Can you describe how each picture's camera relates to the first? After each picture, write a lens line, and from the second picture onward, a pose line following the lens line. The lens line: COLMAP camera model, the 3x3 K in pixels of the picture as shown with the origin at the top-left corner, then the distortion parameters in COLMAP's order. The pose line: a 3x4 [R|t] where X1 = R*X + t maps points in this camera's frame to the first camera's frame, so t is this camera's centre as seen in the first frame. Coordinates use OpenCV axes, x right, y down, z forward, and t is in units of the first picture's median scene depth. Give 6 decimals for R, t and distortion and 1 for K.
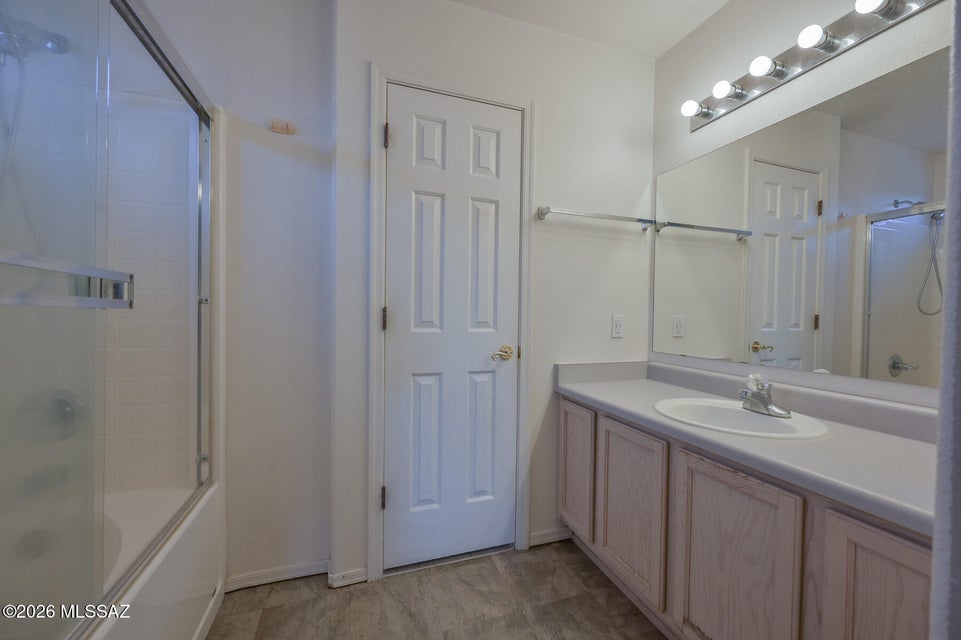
lens RADIAL K [[384.3, 0, 481.8], [0, 384.3, 322.2], [0, 0, 1]] dist [-0.001299, 0.000027]
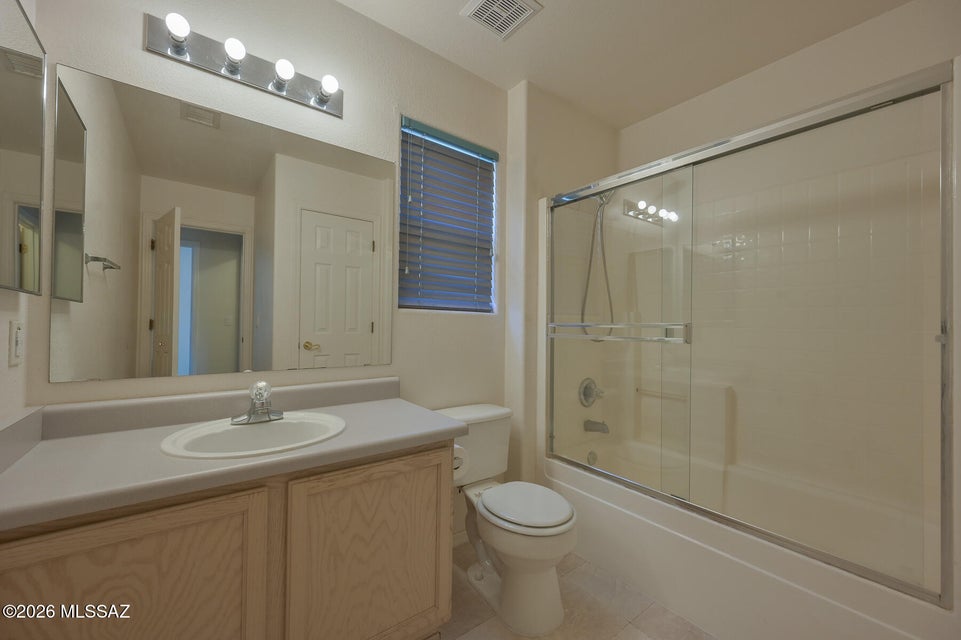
lens RADIAL K [[369.8, 0, 466.1], [0, 369.8, 322.3], [0, 0, 1]] dist [-0.001212, -0.000013]
pose [[-0.299421, 0.003038, 0.954116, -0.382198], [0.011564, 0.999933, 0.000445, -0.008017], [-0.954051, 0.011166, -0.299436, 1.013273]]
